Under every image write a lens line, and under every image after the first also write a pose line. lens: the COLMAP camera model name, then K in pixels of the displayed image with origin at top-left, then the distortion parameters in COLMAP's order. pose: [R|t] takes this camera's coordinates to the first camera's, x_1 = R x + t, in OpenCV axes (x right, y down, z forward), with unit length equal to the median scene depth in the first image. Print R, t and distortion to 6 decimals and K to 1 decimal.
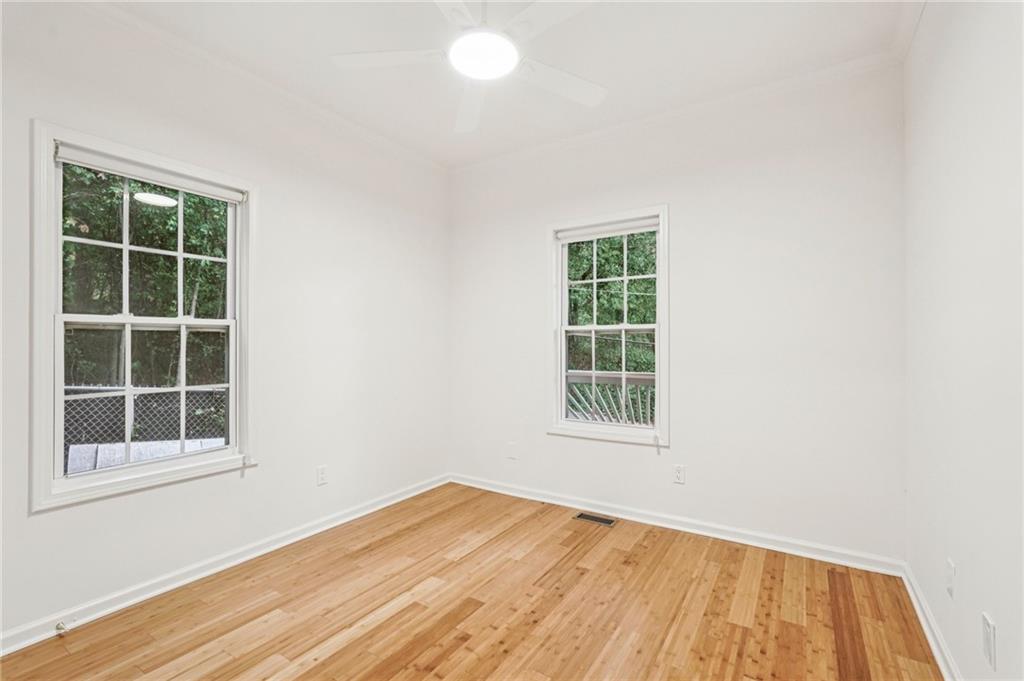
lens RADIAL K [[456.3, 0, 510.8], [0, 456.3, 339.9], [0, 0, 1]] dist [-0.007757, 0.005018]
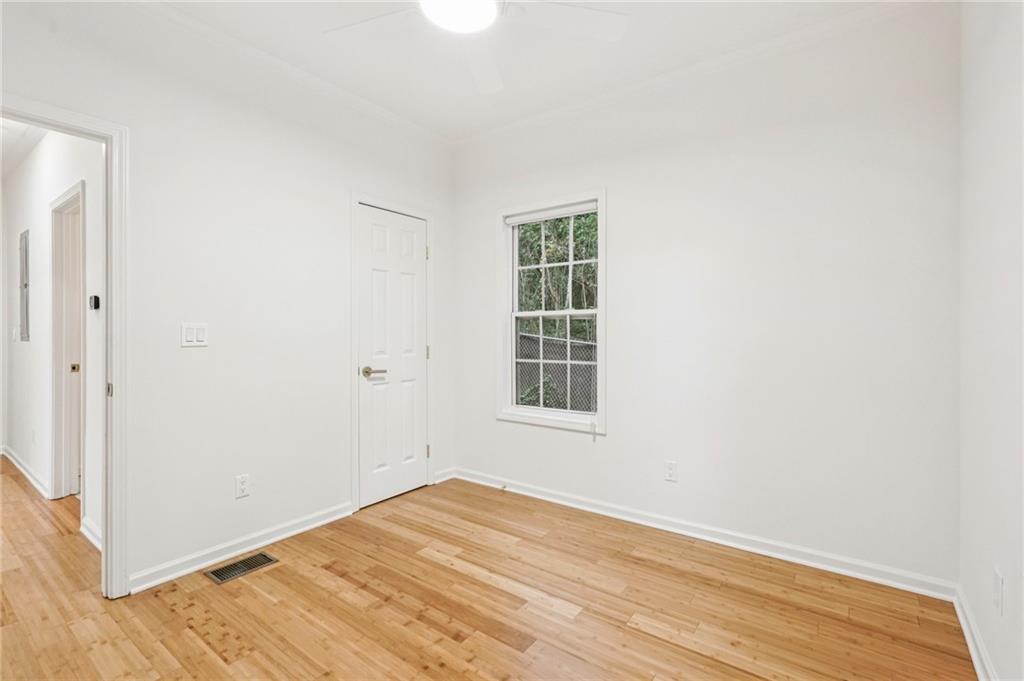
lens RADIAL K [[456.3, 0, 508.1], [0, 456.3, 335.1], [0, 0, 1]] dist [-0.007757, 0.005018]
pose [[-0.046701, 0.013751, -0.998814, 0.683064], [0.010884, 0.999853, 0.013257, 0.006784], [0.998850, -0.010252, -0.046844, 0.940235]]
